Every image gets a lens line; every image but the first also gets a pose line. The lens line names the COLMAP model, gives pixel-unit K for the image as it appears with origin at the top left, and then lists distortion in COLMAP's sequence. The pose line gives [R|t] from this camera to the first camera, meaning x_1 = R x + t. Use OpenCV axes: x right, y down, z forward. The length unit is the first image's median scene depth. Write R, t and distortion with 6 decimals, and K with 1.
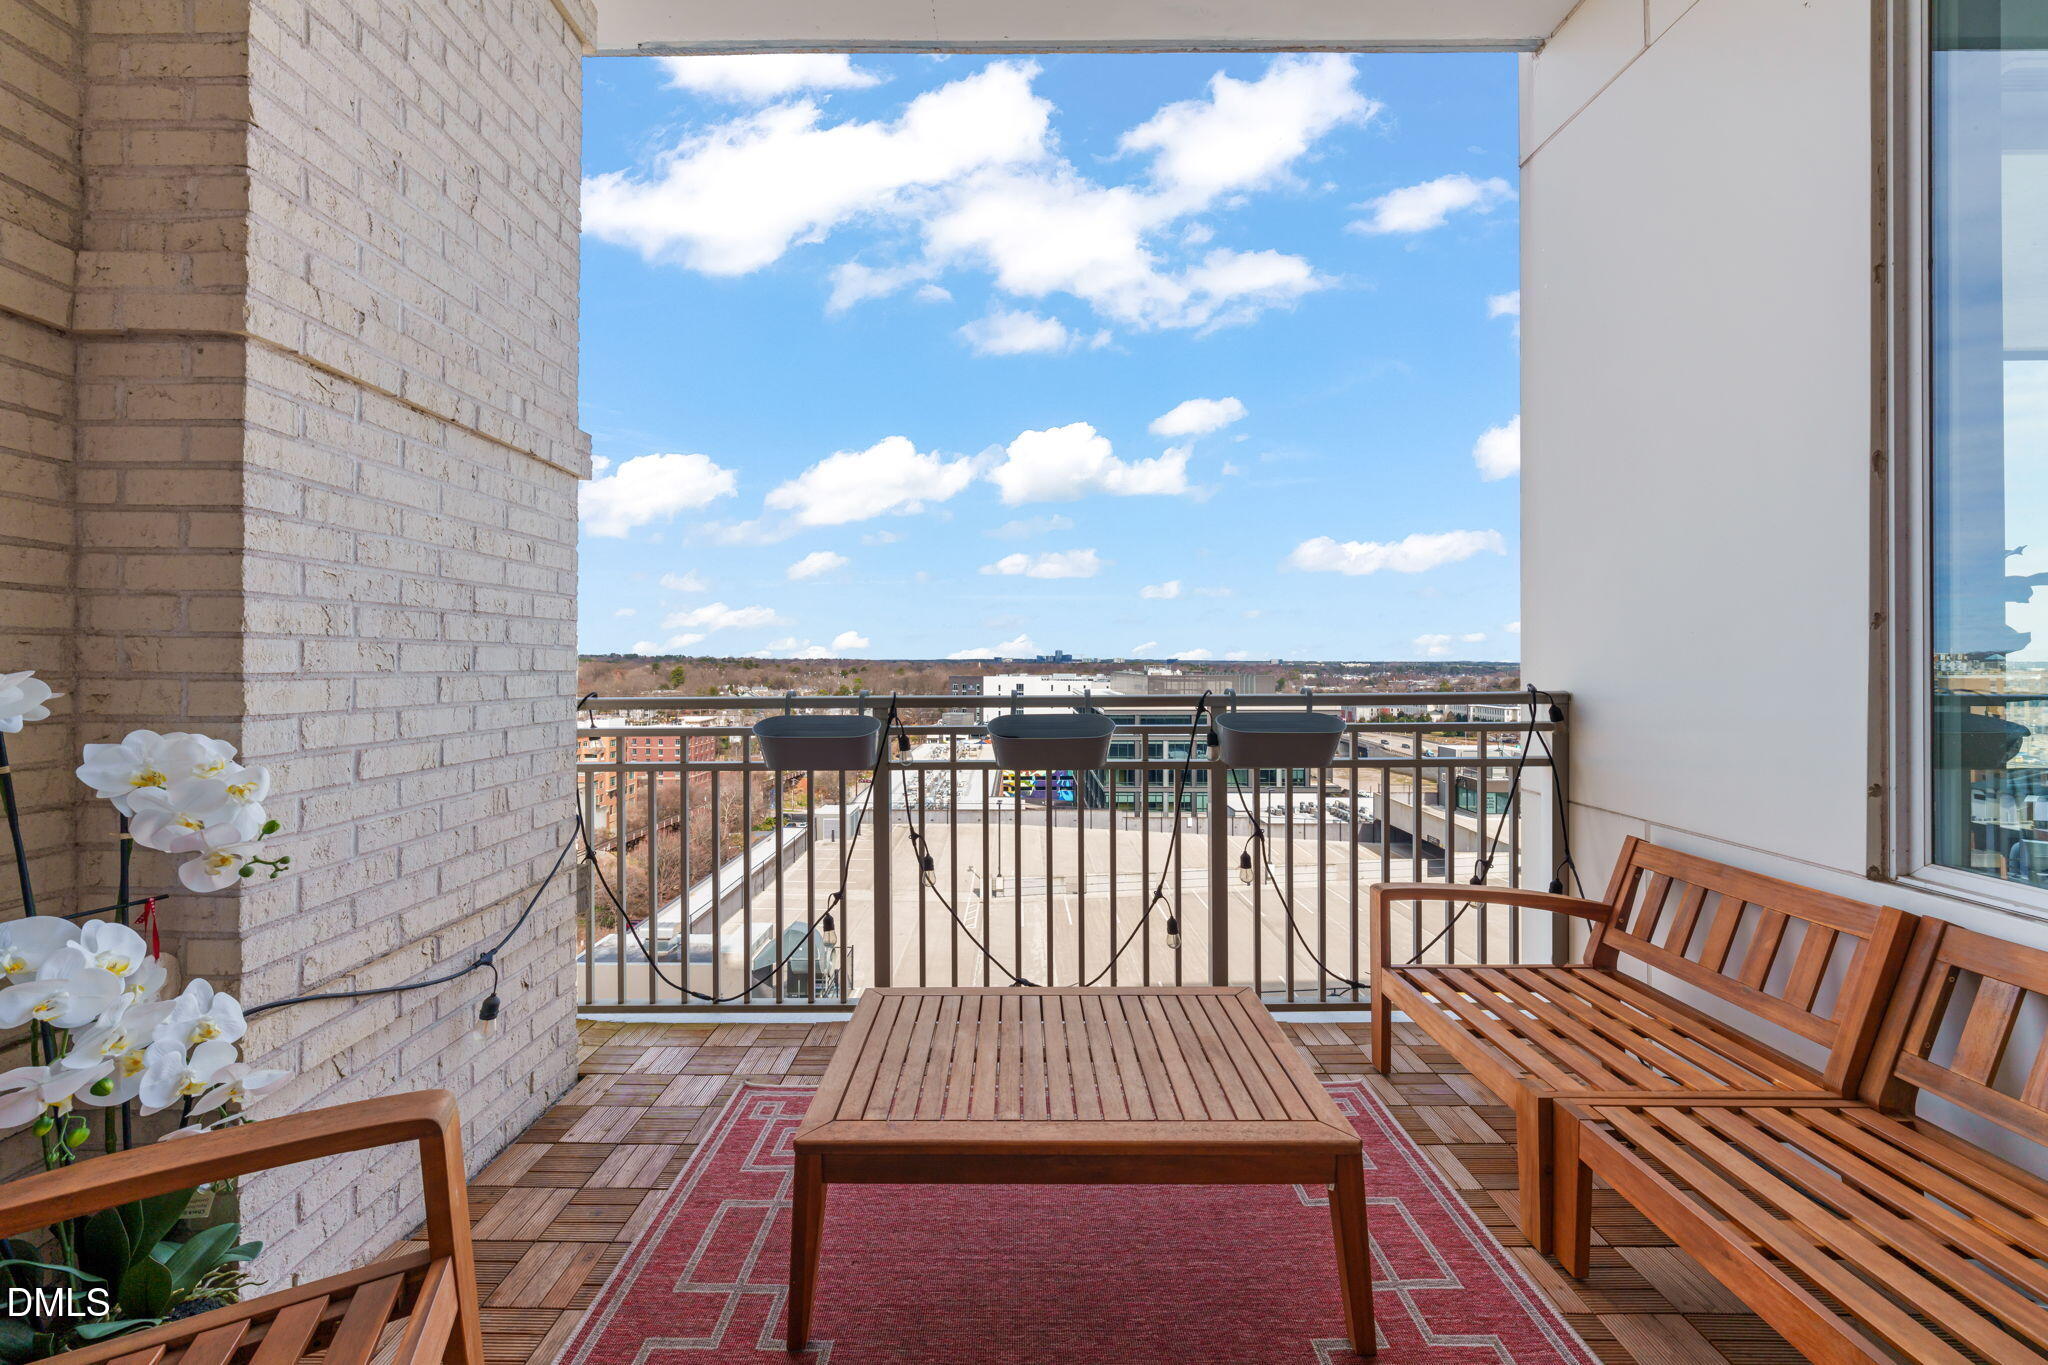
lens RADIAL K [[732.0, 0, 1020.2], [0, 732.0, 657.7], [0, 0, 1]] dist [-0.000259, -0.000113]
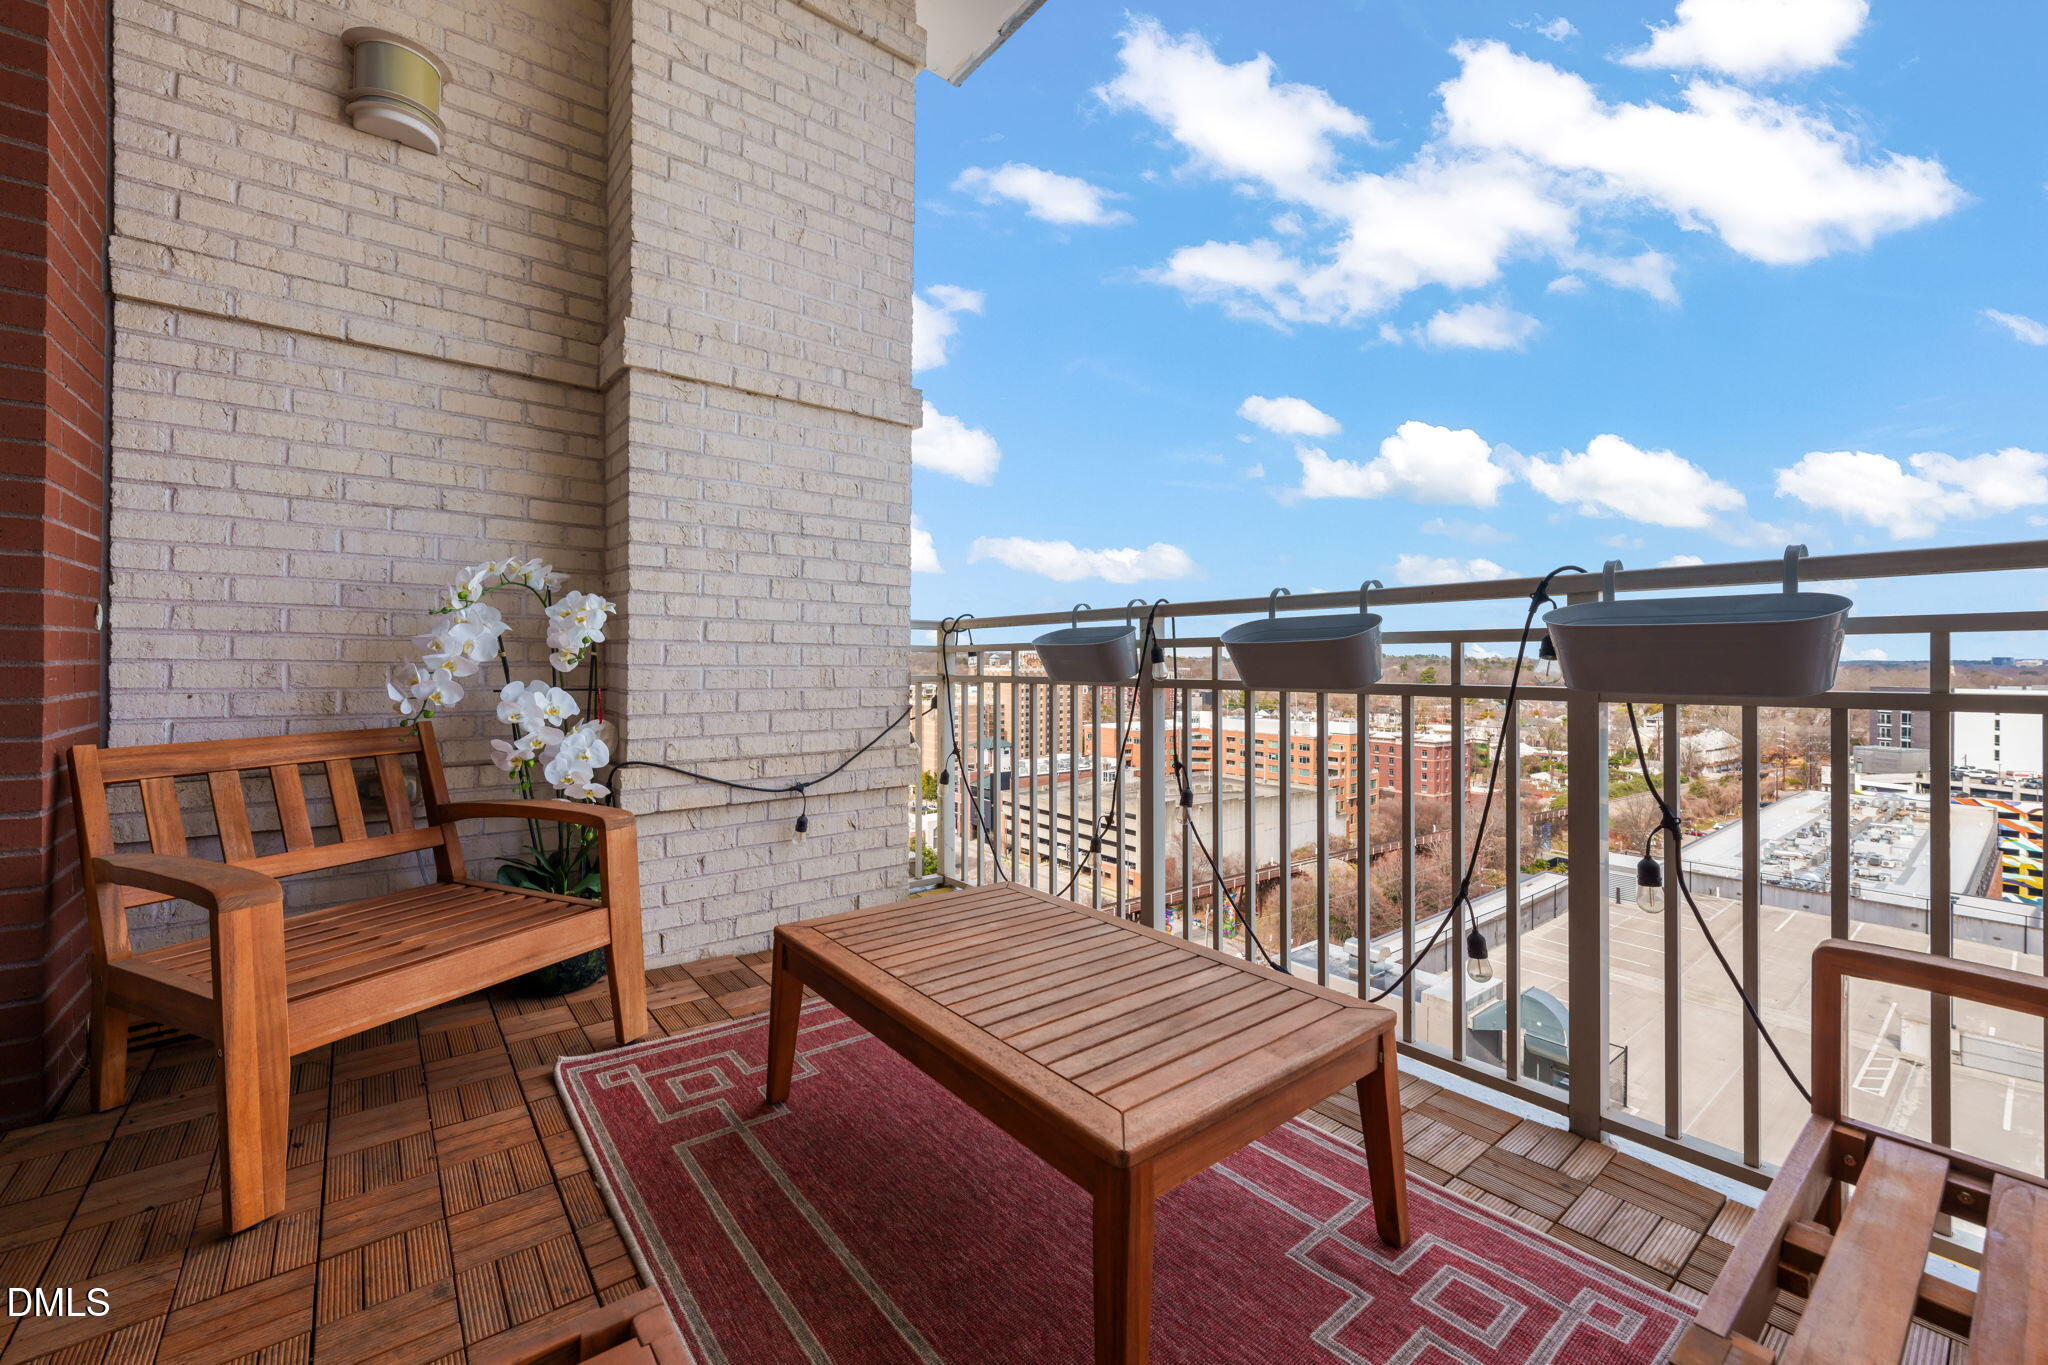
lens RADIAL K [[835.0, 0, 1024.9], [0, 835.0, 661.3], [0, 0, 1]] dist [-0.001169, -0.000150]
pose [[0.624505, 0.003569, -0.781012, 0.824970], [-0.000961, 0.999992, 0.003801, 0.189242], [0.781020, -0.001623, 0.624504, 0.395811]]
